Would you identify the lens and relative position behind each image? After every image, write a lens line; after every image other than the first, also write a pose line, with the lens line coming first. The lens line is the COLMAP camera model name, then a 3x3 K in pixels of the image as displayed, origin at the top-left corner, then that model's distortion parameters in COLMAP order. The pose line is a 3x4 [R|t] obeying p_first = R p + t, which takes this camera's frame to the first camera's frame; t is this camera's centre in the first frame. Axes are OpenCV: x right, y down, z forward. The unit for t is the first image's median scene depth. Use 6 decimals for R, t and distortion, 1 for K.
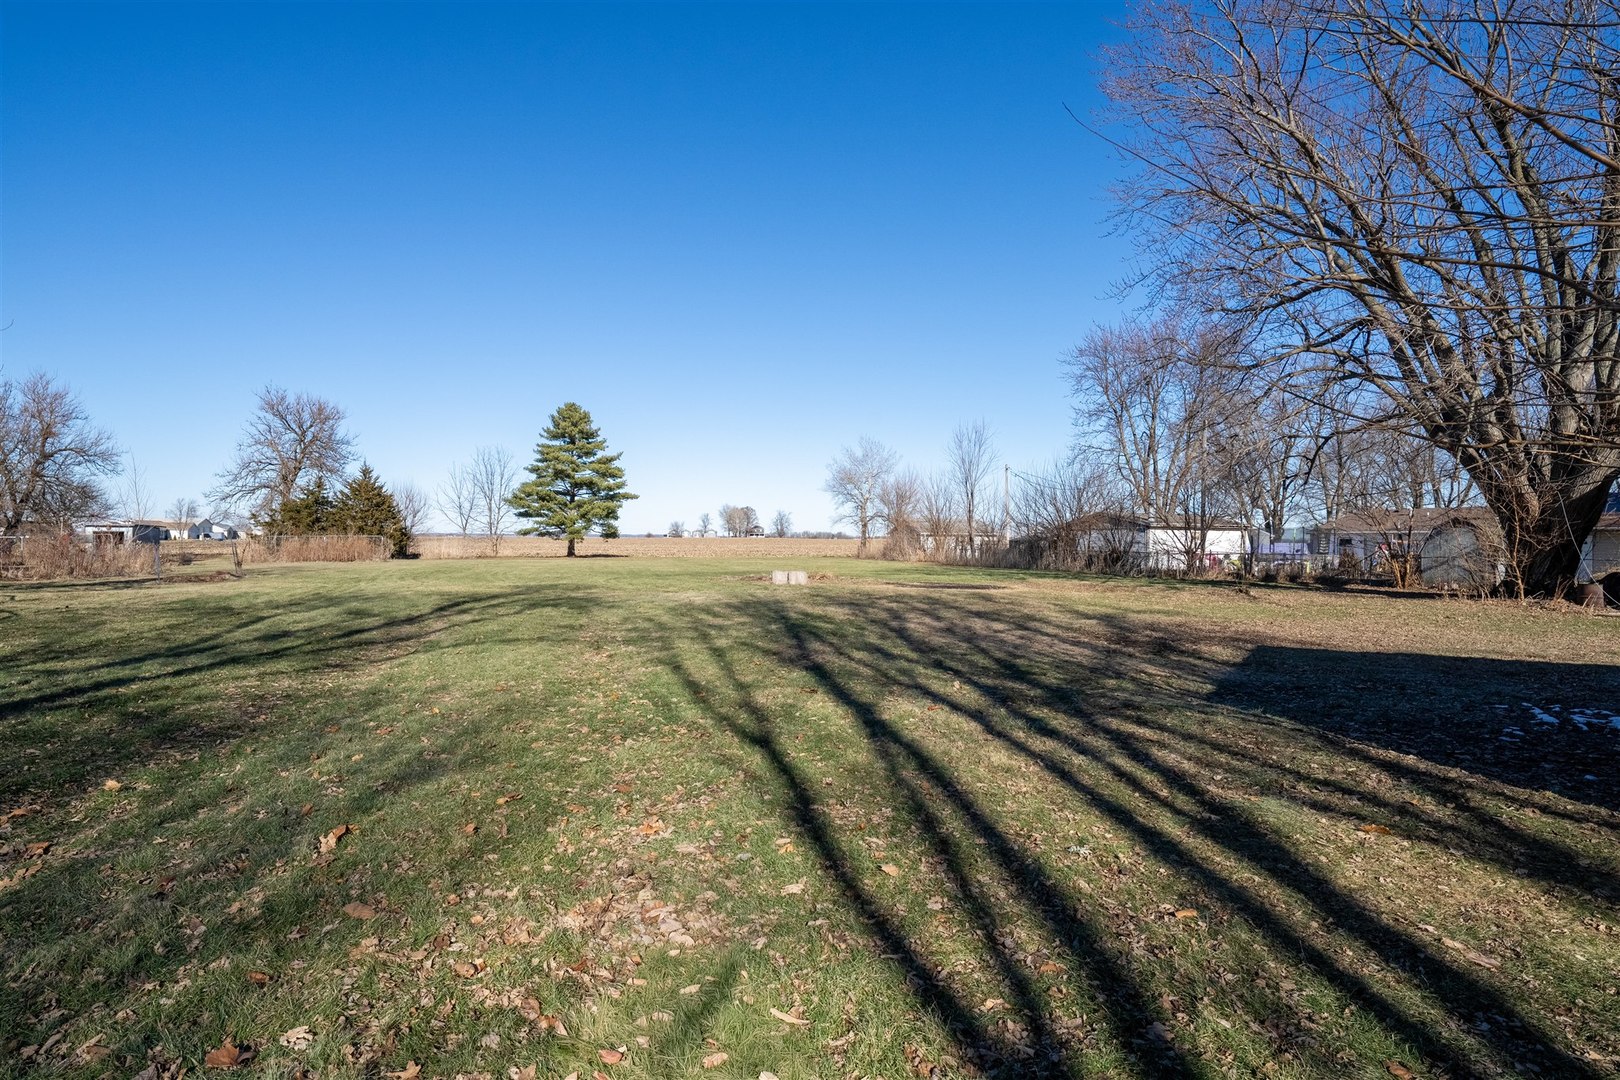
lens RADIAL K [[827.6, 0, 809.3], [0, 827.6, 562.7], [0, 0, 1]] dist [-0.003341, -0.000806]
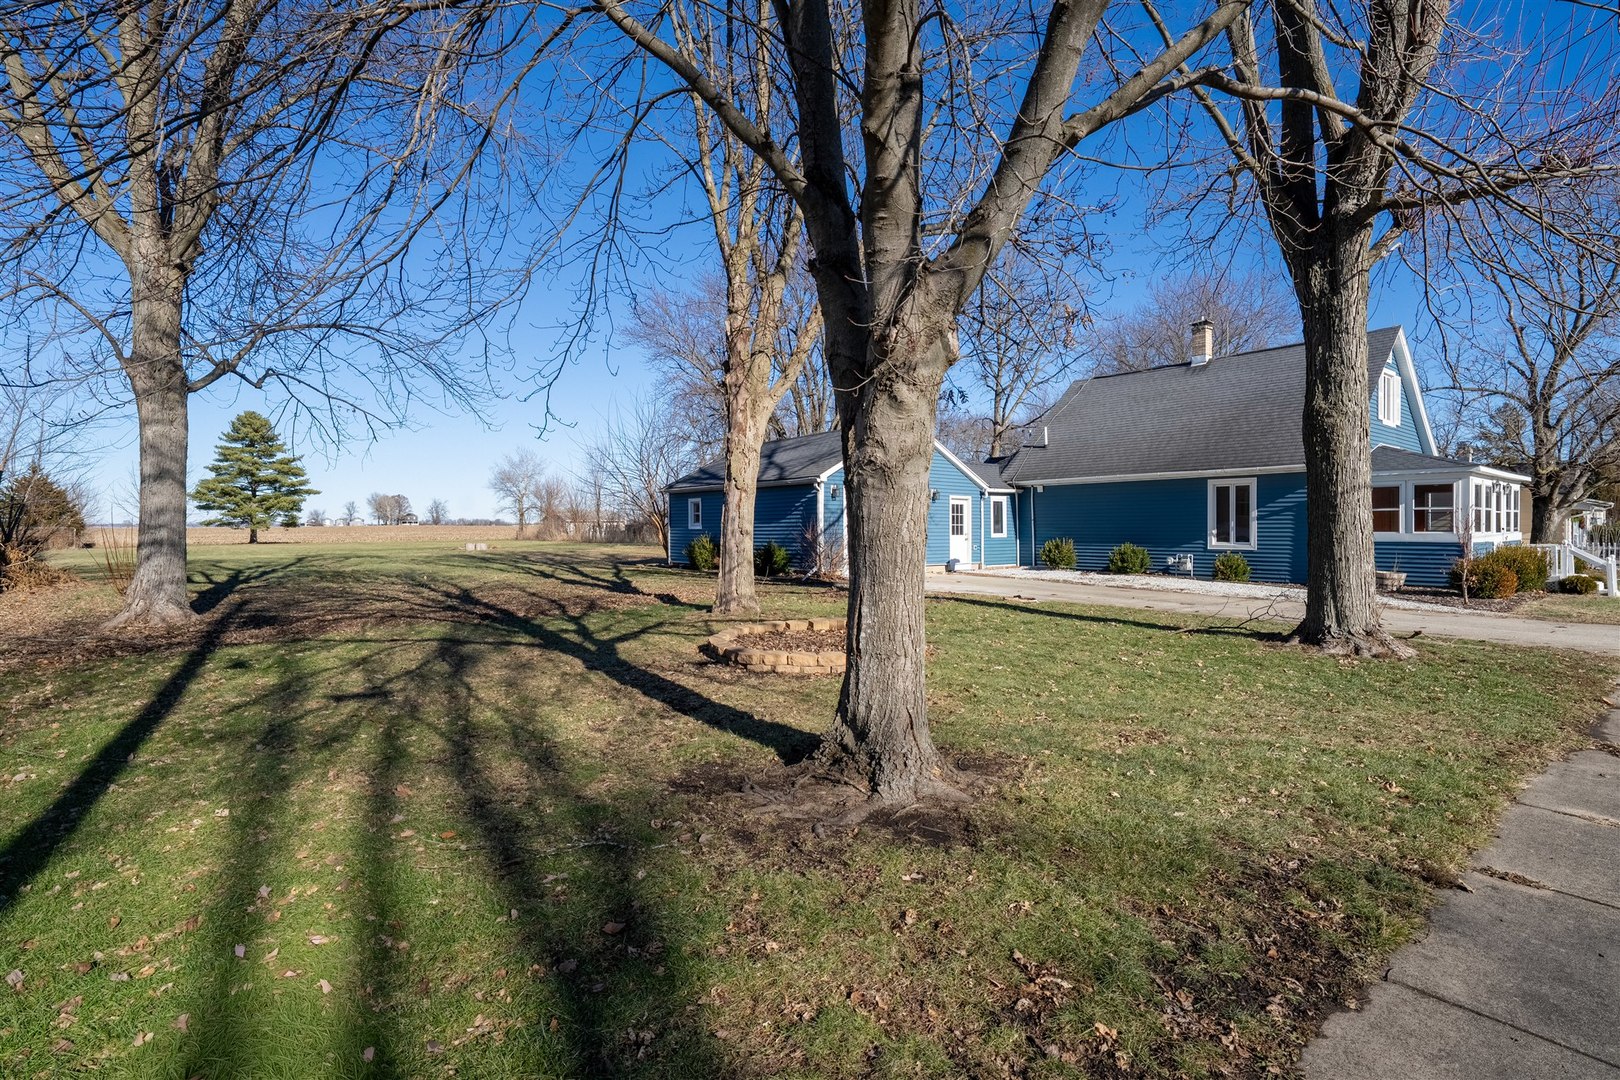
lens RADIAL K [[771.0, 0, 810.0], [0, 771.0, 540.0], [0, 0, 1]] dist [0.000908, 0.000082]
pose [[0.912680, -0.020096, 0.408180, -0.016441], [0.023337, 0.999723, -0.002962, 0.009424], [-0.408008, 0.012229, 0.912896, -0.308956]]
